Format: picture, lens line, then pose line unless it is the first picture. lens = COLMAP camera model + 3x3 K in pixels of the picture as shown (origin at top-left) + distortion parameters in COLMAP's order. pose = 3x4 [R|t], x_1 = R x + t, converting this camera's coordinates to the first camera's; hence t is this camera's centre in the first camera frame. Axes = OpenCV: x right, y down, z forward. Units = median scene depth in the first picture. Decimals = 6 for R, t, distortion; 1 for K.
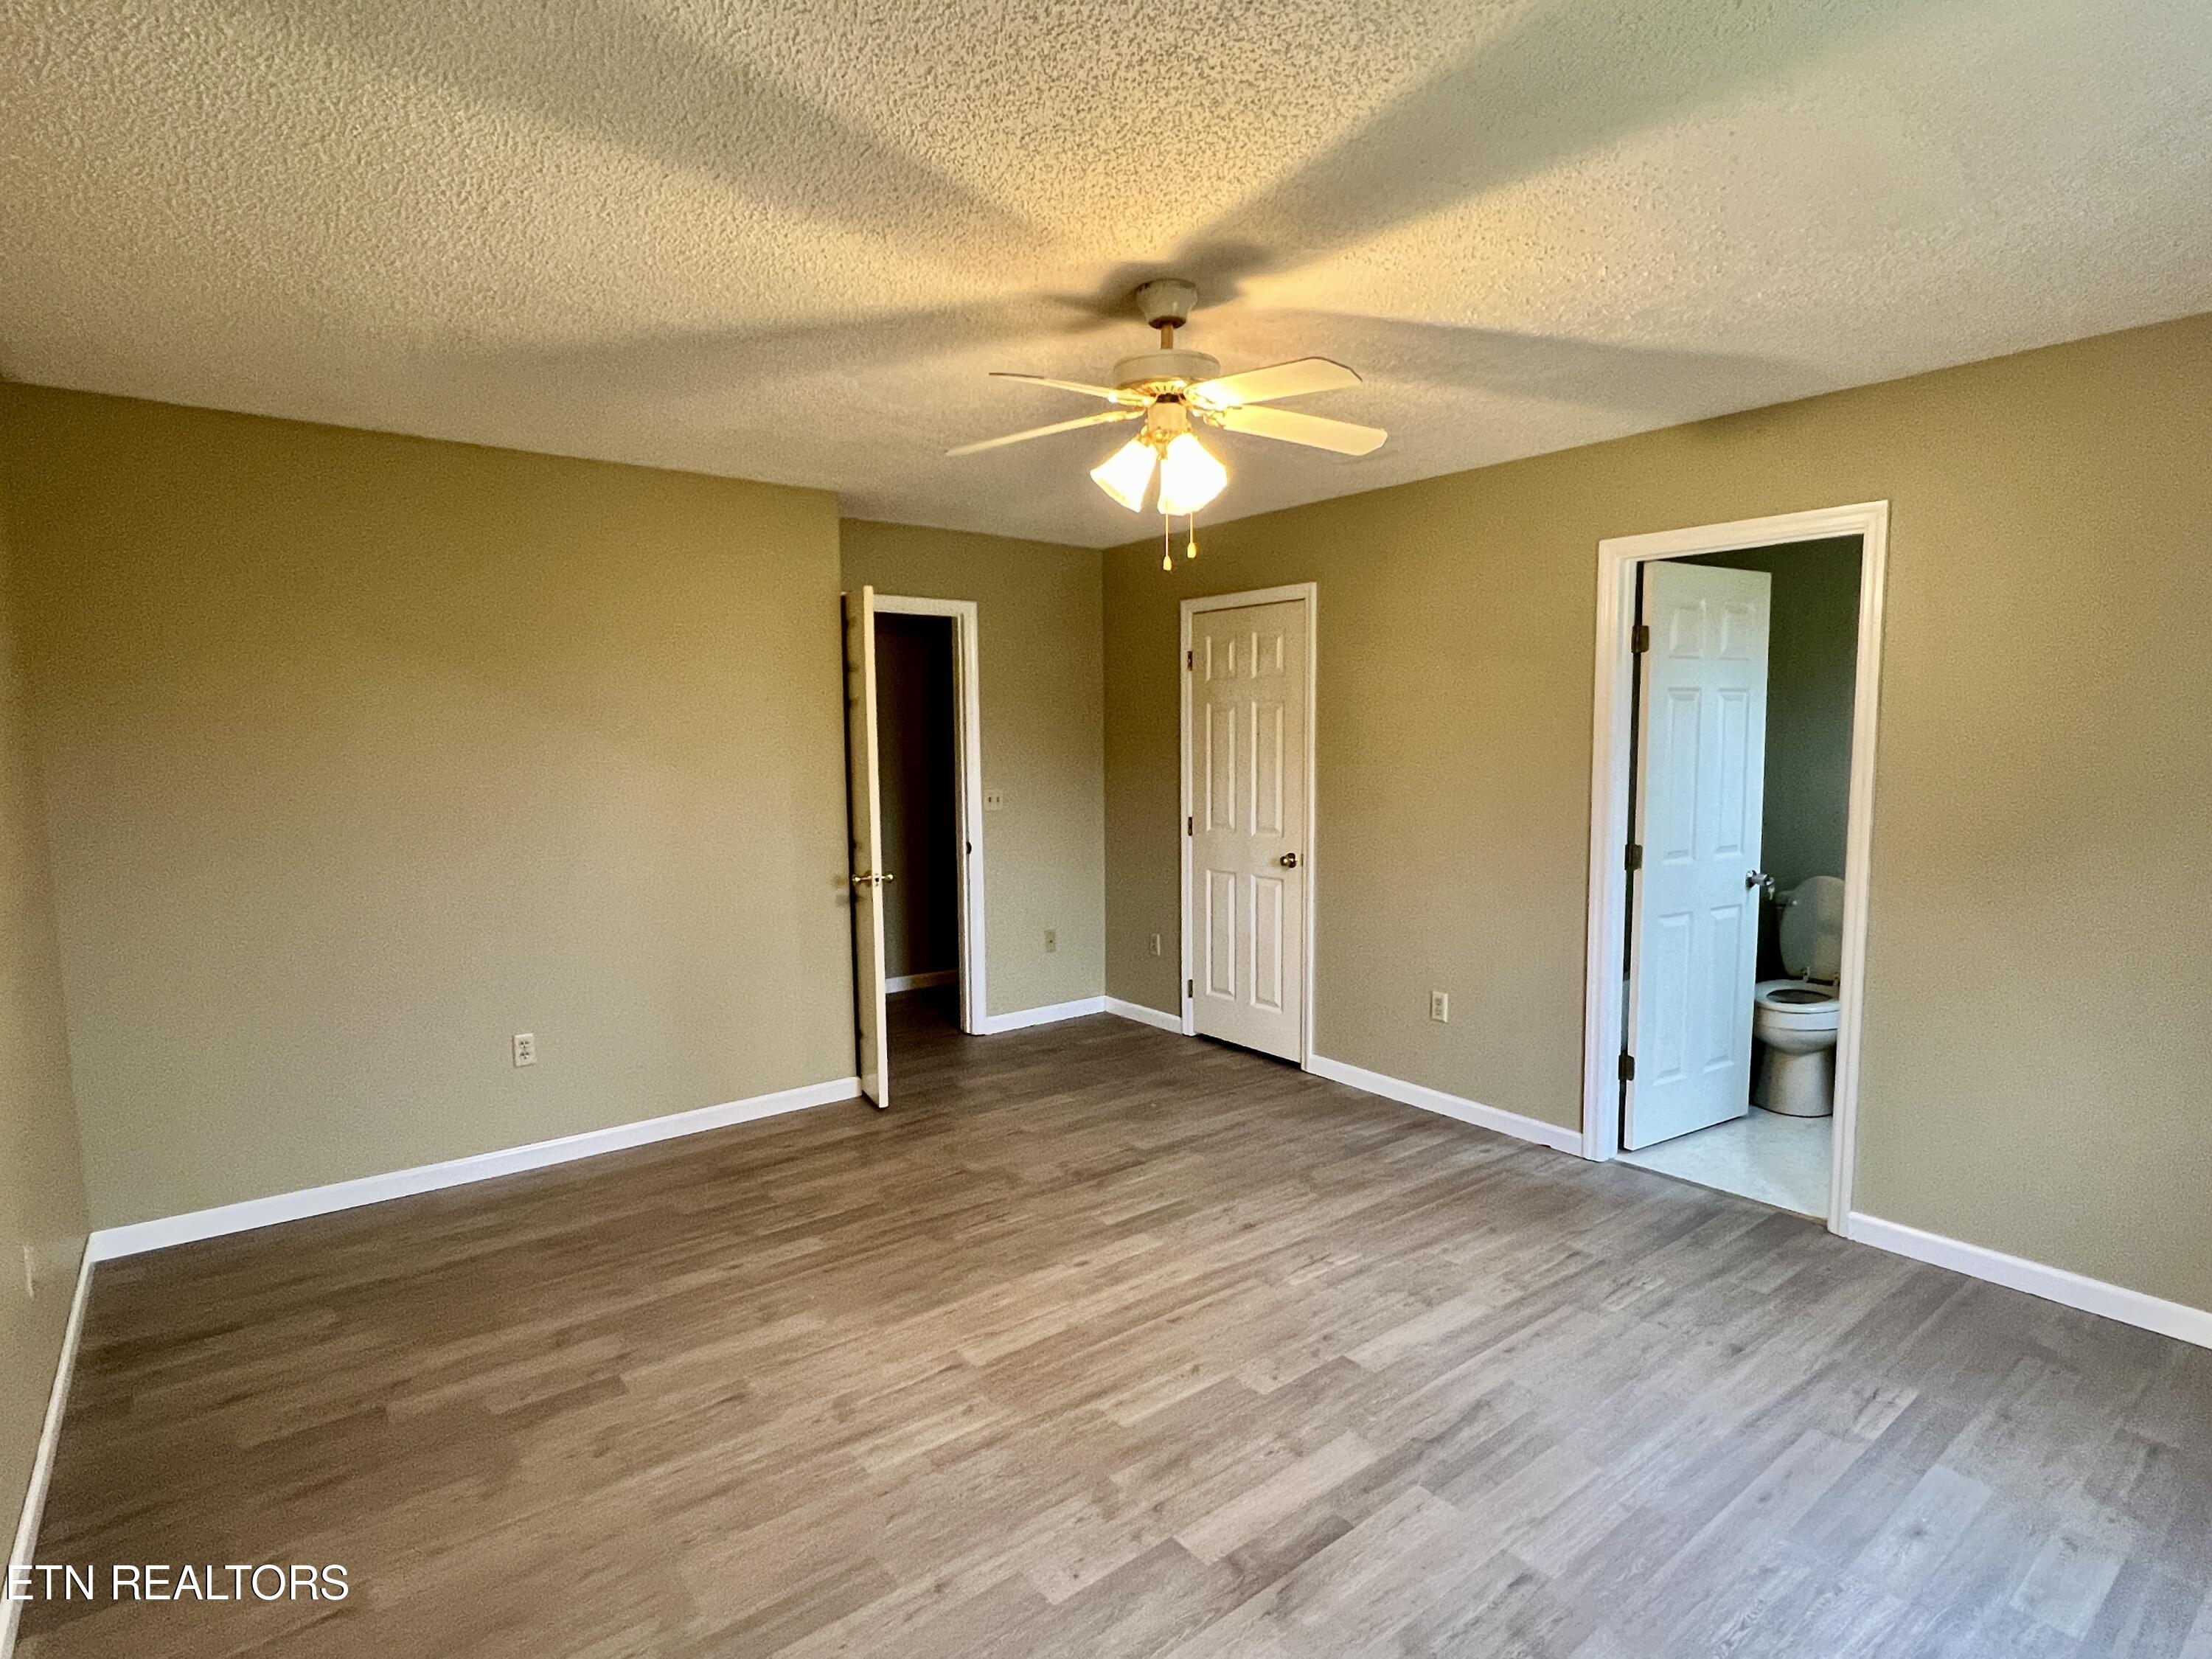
lens RADIAL K [[1142.6, 0, 1105.7], [0, 1142.6, 837.6], [0, 0, 1]] dist [-0.000633, 0.000109]
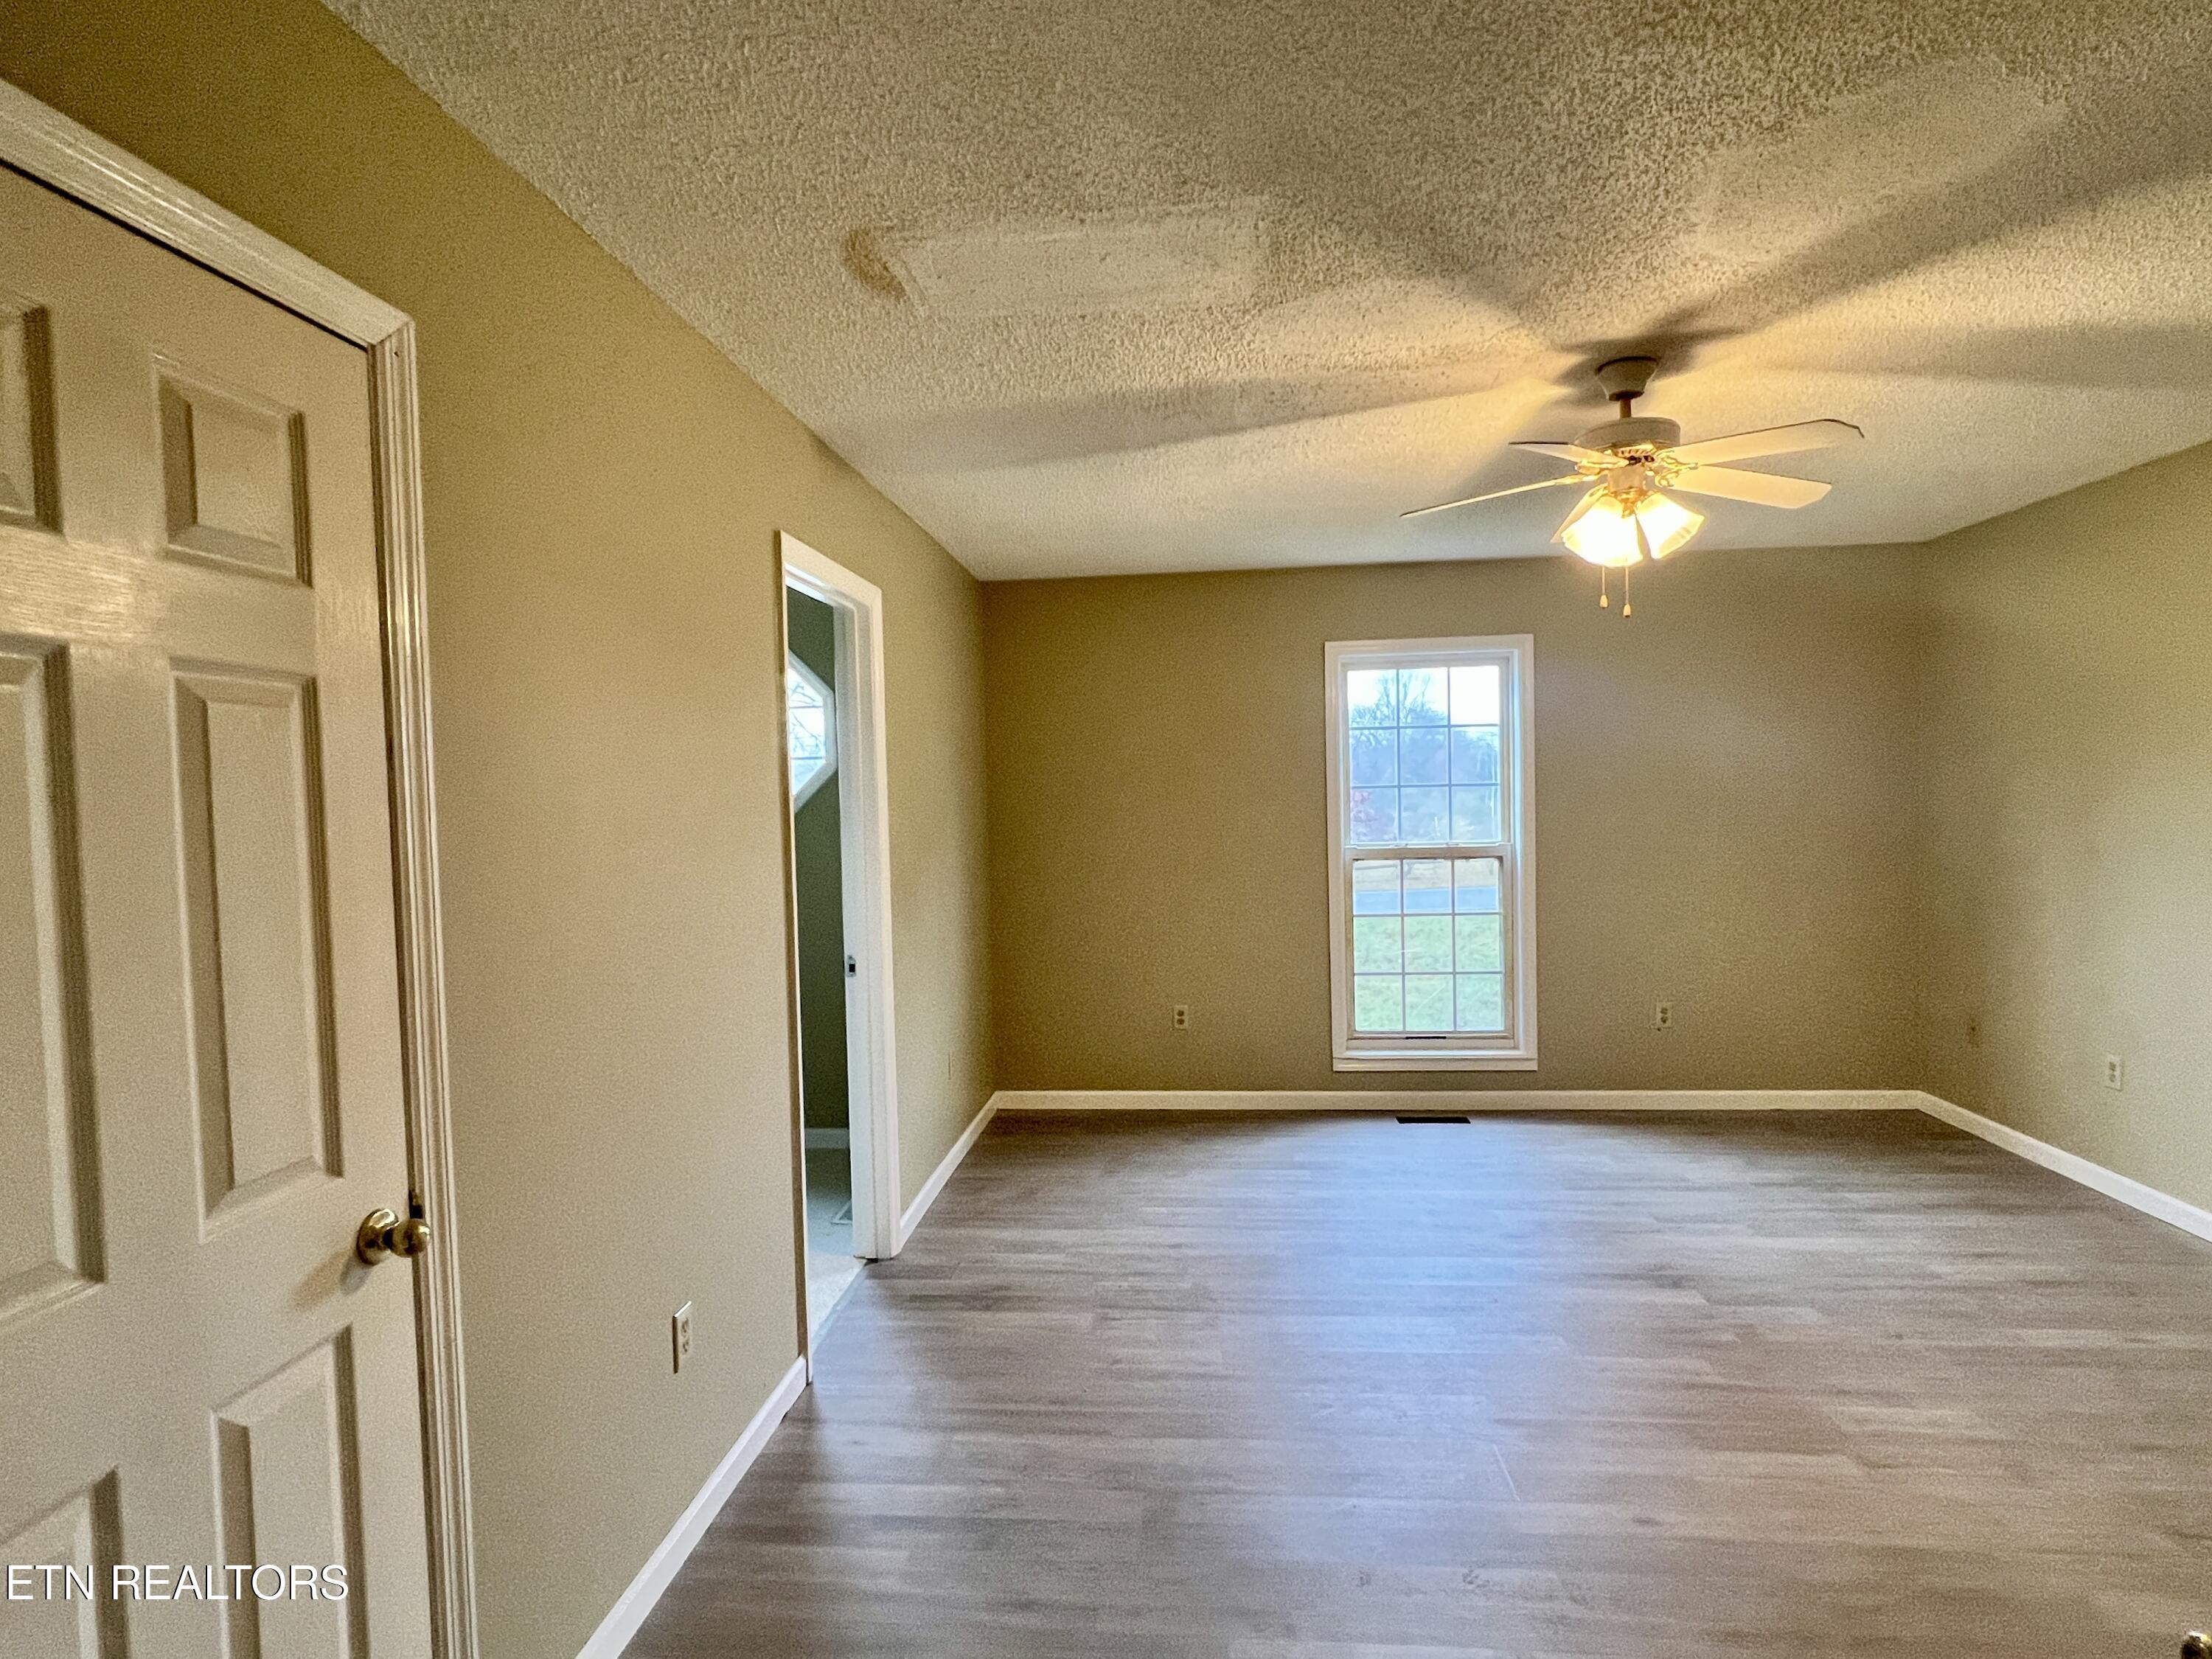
lens RADIAL K [[1142.6, 0, 1105.7], [0, 1142.6, 837.6], [0, 0, 1]] dist [-0.000633, 0.000109]
pose [[-0.723434, -0.003702, 0.690383, -0.316992], [0.094659, 0.990010, 0.104500, -0.173949], [-0.683873, 0.140950, -0.715856, 2.012422]]
